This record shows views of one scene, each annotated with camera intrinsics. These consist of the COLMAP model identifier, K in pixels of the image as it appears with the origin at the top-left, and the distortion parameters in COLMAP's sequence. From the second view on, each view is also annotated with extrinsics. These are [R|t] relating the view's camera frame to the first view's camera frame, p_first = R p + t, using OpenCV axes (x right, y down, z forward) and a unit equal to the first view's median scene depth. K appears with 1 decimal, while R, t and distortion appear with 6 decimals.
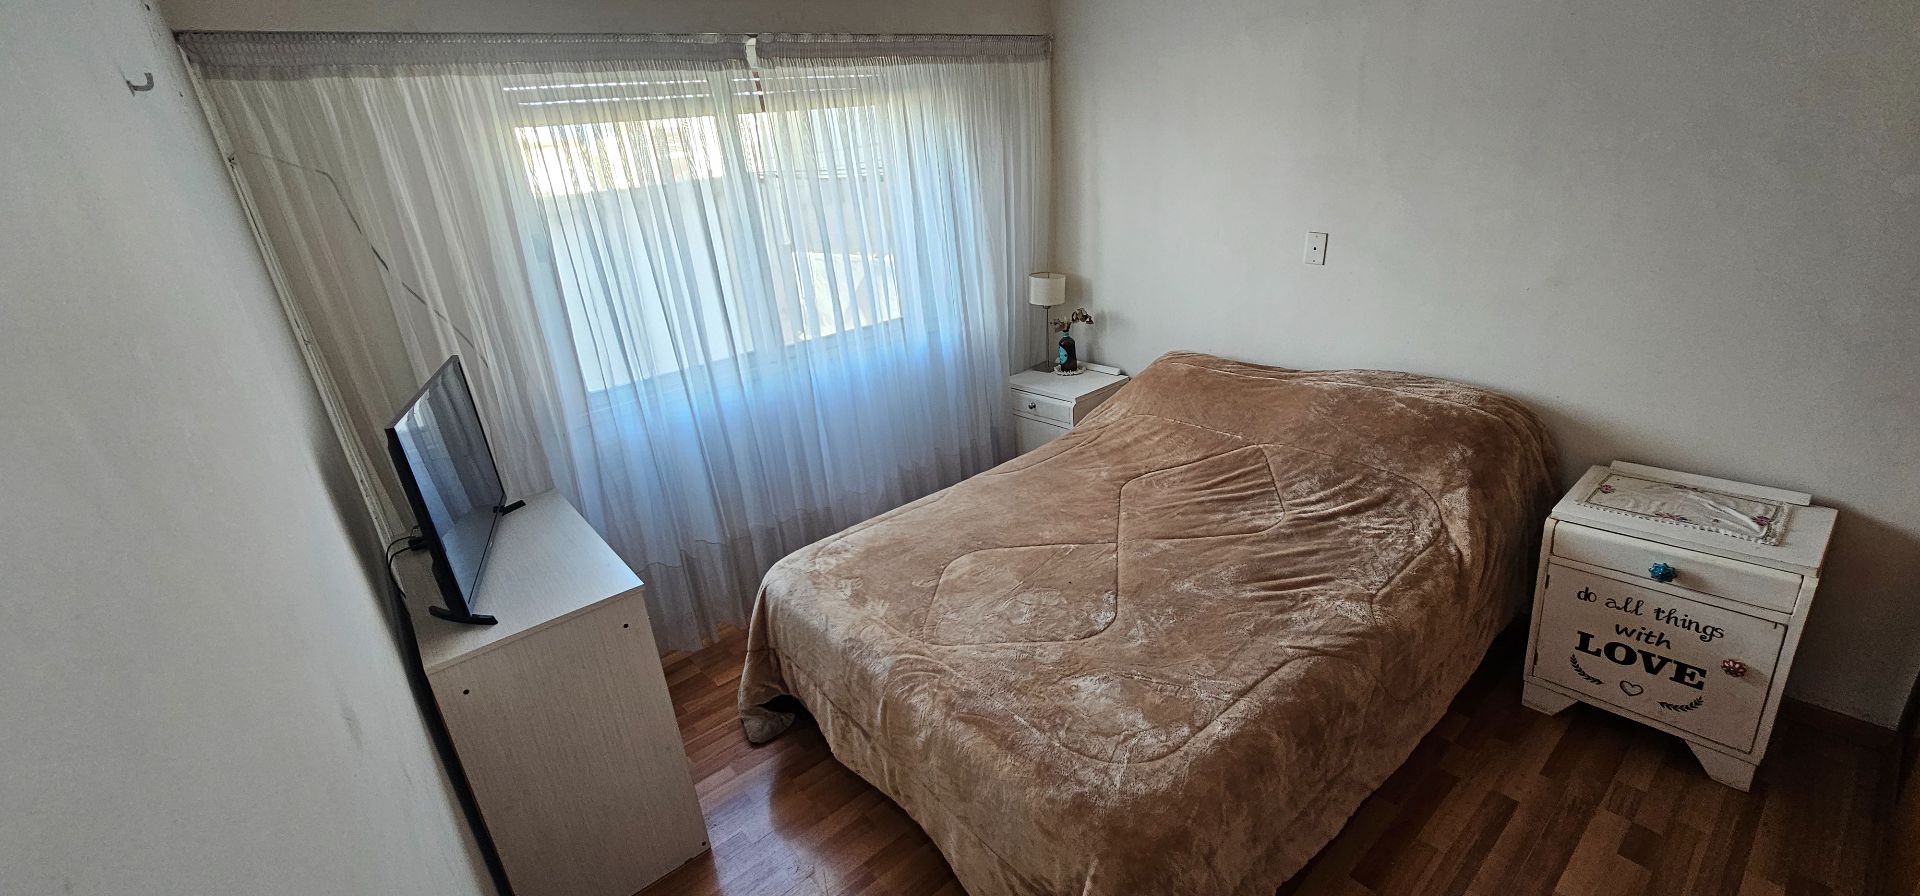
lens RADIAL K [[788.1, 0, 963.6], [0, 788.1, 437.8], [0, 0, 1]] dist [-0.000871, 0.000082]
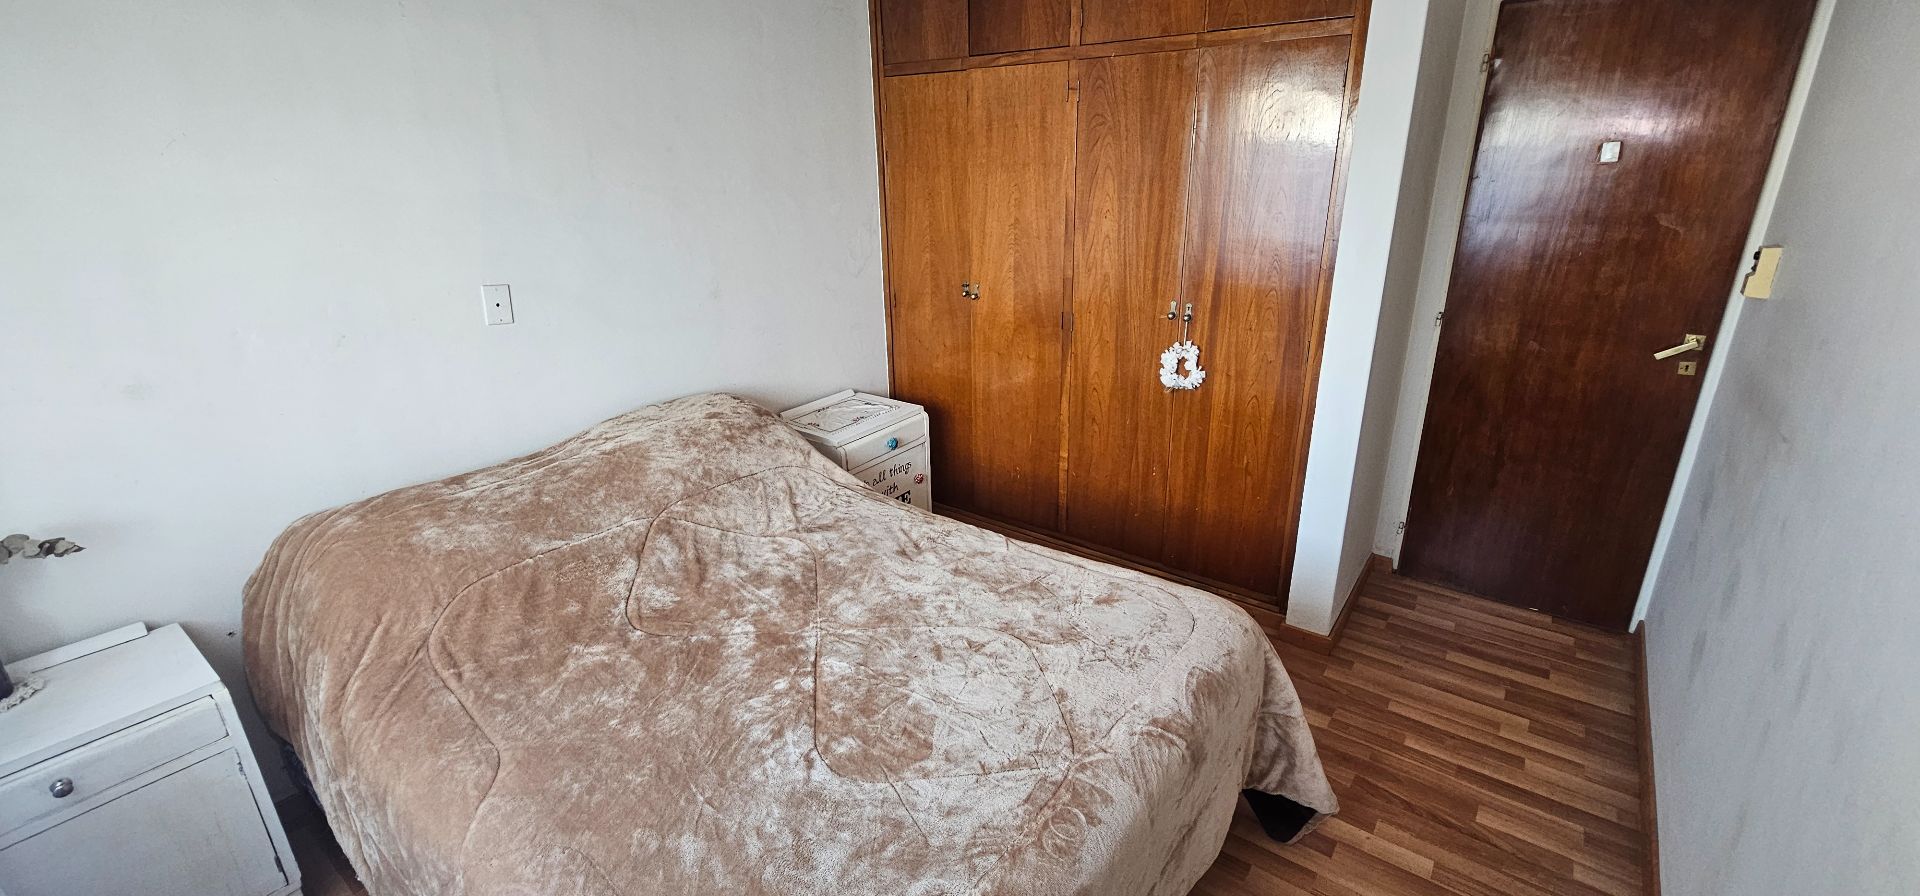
lens RADIAL K [[788.1, 0, 963.6], [0, 788.1, 437.8], [0, 0, 1]] dist [-0.000871, 0.000082]
pose [[-0.226492, -0.217882, 0.949331, -0.553273], [0.387538, 0.874031, 0.293059, -0.212566], [-0.893597, 0.434277, -0.113523, 0.890071]]
